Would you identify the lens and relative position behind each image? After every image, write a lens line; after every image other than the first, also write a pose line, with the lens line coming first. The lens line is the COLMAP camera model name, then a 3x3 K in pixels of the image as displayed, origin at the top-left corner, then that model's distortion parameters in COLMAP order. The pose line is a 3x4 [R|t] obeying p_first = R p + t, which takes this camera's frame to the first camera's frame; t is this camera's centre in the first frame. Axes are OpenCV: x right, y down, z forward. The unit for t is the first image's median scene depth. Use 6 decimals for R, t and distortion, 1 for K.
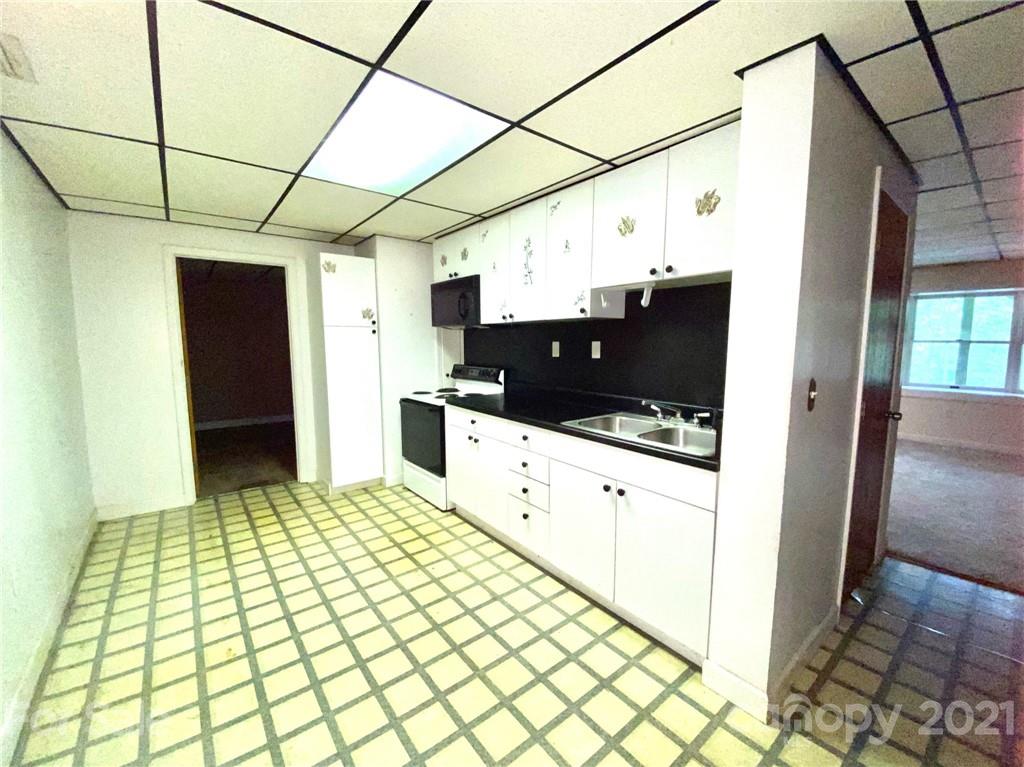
lens RADIAL K [[406.6, 0, 510.7], [0, 406.6, 388.0], [0, 0, 1]] dist [-0.020588, -0.007834]
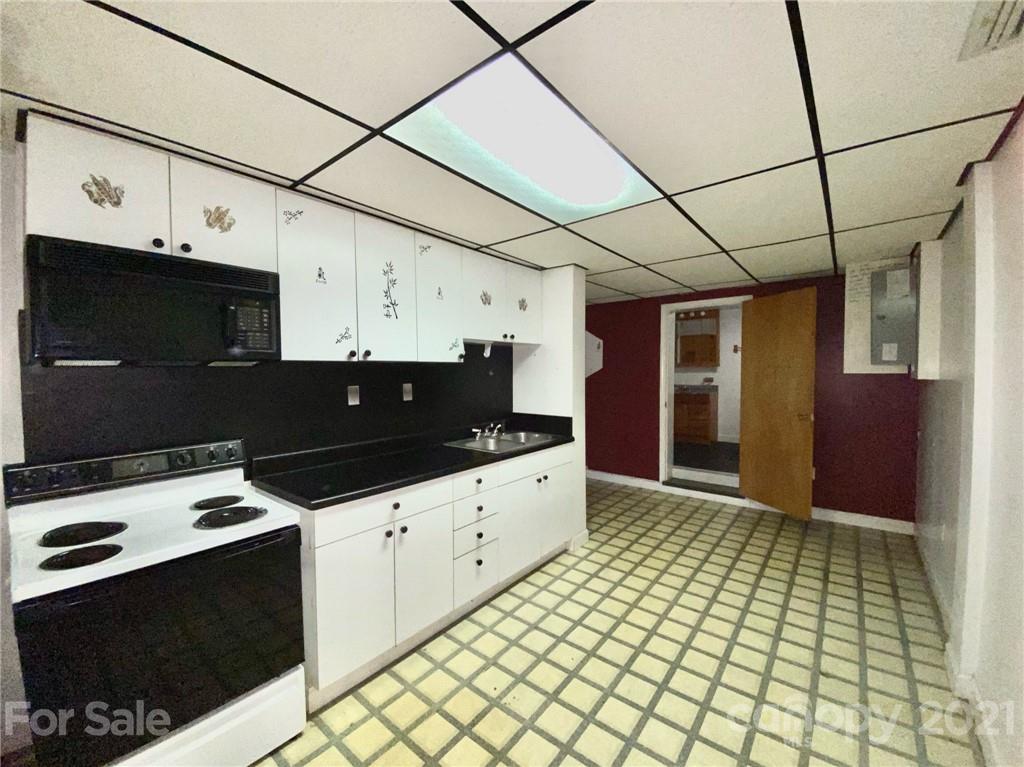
lens RADIAL K [[406.6, 0, 512.0], [0, 406.6, 380.6], [0, 0, 1]] dist [-0.020588, -0.007834]
pose [[-0.220279, -0.018534, 0.975261, -0.947662], [0.118521, 0.991903, 0.045620, -0.156601], [-0.968209, 0.125638, -0.216299, 1.101887]]
